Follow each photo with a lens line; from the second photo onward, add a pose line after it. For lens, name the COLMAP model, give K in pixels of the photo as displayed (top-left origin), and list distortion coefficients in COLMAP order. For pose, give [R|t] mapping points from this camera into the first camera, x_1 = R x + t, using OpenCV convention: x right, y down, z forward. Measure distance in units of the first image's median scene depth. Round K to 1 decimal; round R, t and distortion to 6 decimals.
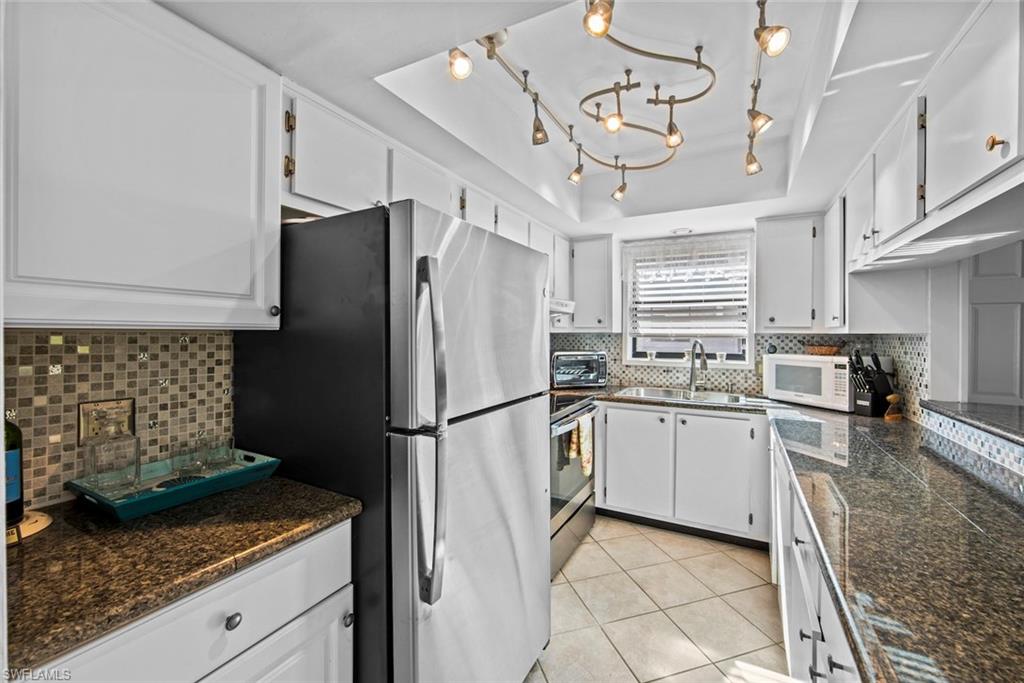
lens RADIAL K [[408.9, 0, 518.5], [0, 408.9, 337.0], [0, 0, 1]] dist [-0.009541, -0.000598]
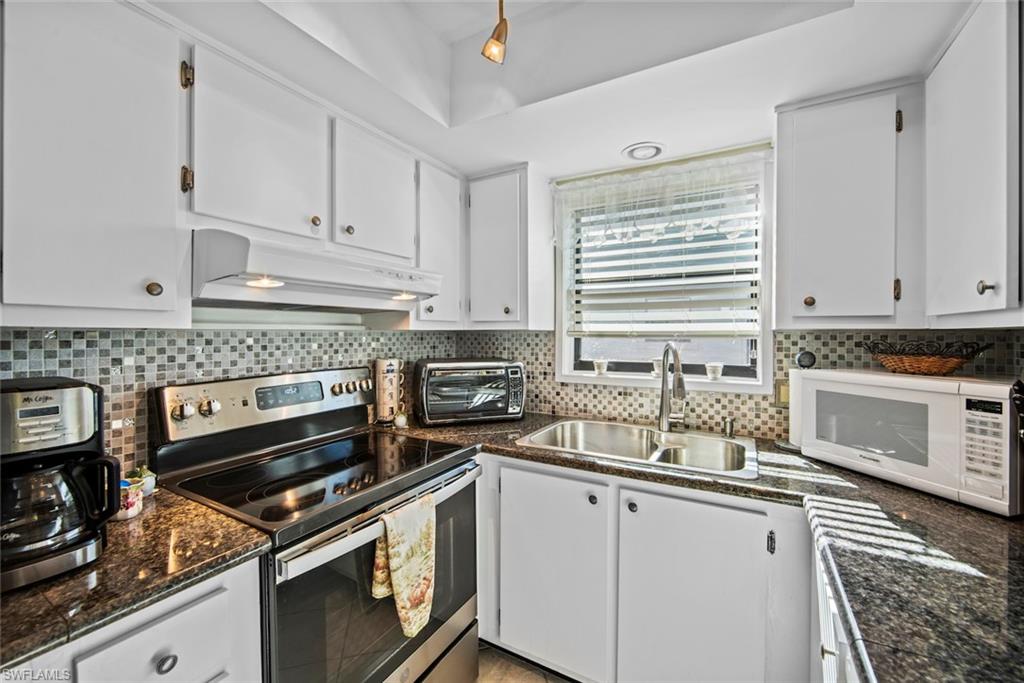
lens RADIAL K [[408.9, 0, 516.0], [0, 408.9, 338.4], [0, 0, 1]] dist [-0.009541, -0.000598]
pose [[0.999739, -0.003099, -0.022641, 0.236552], [0.003160, 0.999992, 0.002638, -0.000047], [0.022632, -0.002709, 0.999740, 0.428272]]
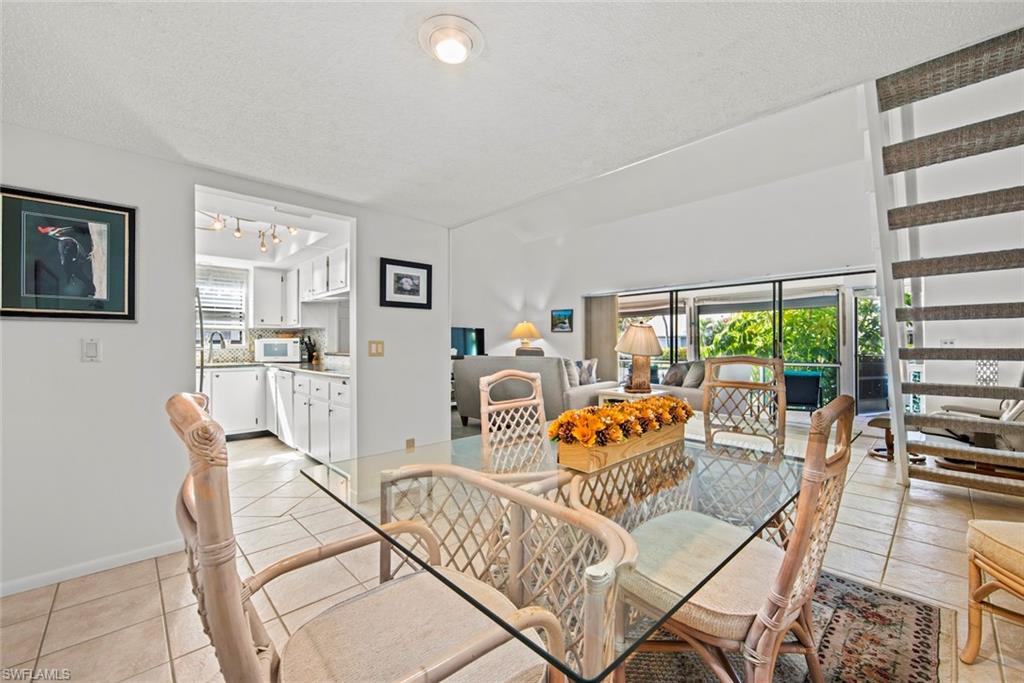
lens RADIAL K [[408.9, 0, 514.9], [0, 408.9, 340.0], [0, 0, 1]] dist [-0.009541, -0.000598]
pose [[0.314345, -0.003240, 0.949303, -0.724369], [0.014145, 0.999899, -0.001271, 0.060062], [-0.949203, 0.013828, 0.314359, -0.643801]]
